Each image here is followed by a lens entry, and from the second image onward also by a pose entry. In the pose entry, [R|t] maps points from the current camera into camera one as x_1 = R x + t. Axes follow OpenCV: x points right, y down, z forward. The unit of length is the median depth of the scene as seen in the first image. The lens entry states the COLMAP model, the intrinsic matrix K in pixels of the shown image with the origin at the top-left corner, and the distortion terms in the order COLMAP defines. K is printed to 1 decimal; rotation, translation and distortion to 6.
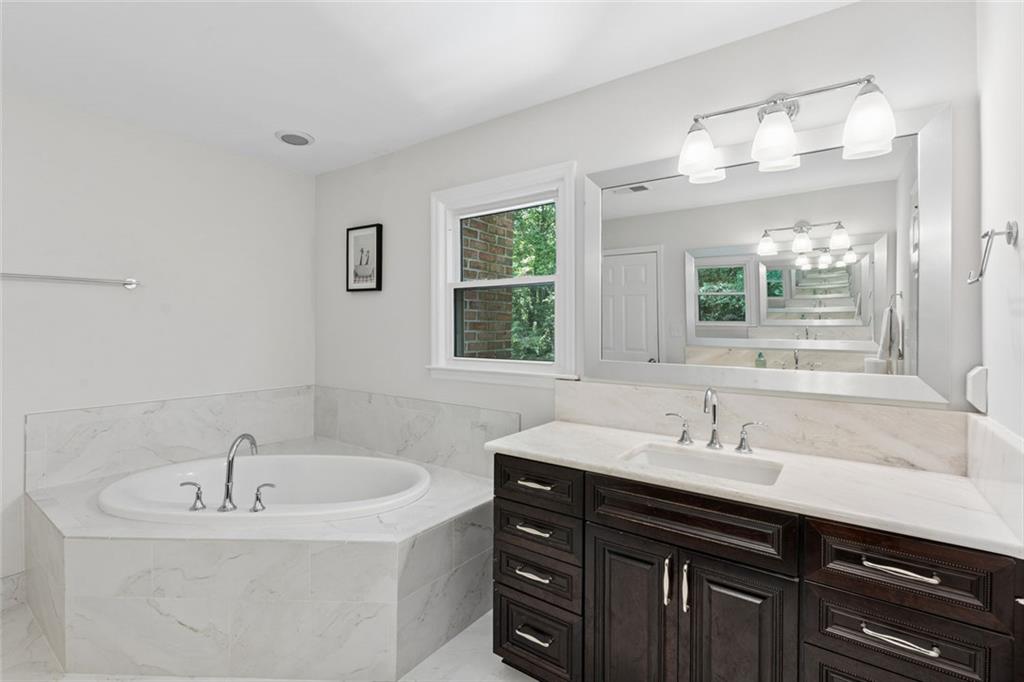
lens RADIAL K [[473.0, 0, 512.3], [0, 473.0, 326.6], [0, 0, 1]] dist [-0.001230, -0.000179]
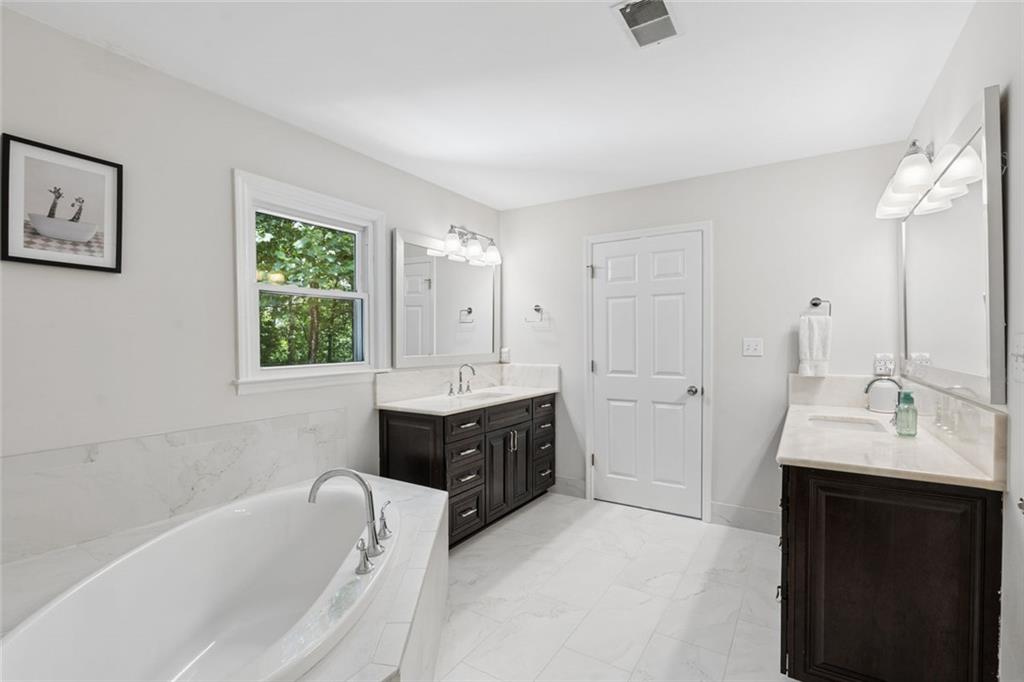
lens RADIAL K [[472.2, 0, 494.2], [0, 472.2, 343.5], [0, 0, 1]] dist [-0.000638, -0.000075]
pose [[-0.038132, -0.011799, 0.999203, -1.028893], [0.004721, 0.999917, 0.011988, 0.012004], [-0.999262, 0.005174, -0.038073, 0.597815]]
